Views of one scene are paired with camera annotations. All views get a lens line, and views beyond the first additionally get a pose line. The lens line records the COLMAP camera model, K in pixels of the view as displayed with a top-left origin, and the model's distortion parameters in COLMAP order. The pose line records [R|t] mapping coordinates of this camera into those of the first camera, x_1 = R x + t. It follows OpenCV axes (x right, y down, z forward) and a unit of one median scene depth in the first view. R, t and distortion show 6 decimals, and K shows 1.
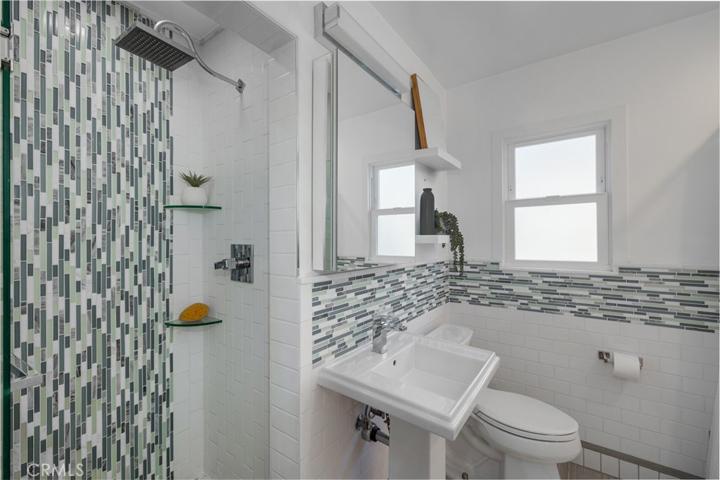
lens RADIAL K [[305.7, 0, 360.3], [0, 305.7, 239.8], [0, 0, 1]] dist [-0.000585, -0.000108]
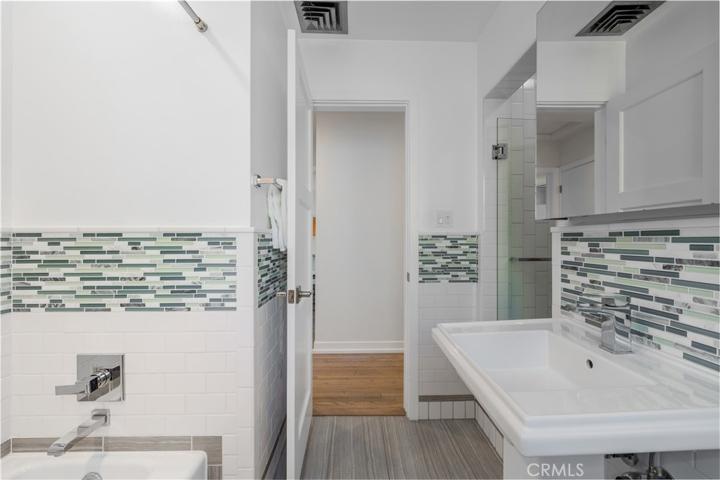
lens RADIAL K [[305.7, 0, 360.1], [0, 305.7, 239.6], [0, 0, 1]] dist [-0.000585, -0.000108]
pose [[-0.808086, 0.003777, -0.589052, 0.912930], [0.002385, 0.999992, 0.003141, 0.142638], [0.589059, 0.001133, -0.808089, 1.279088]]
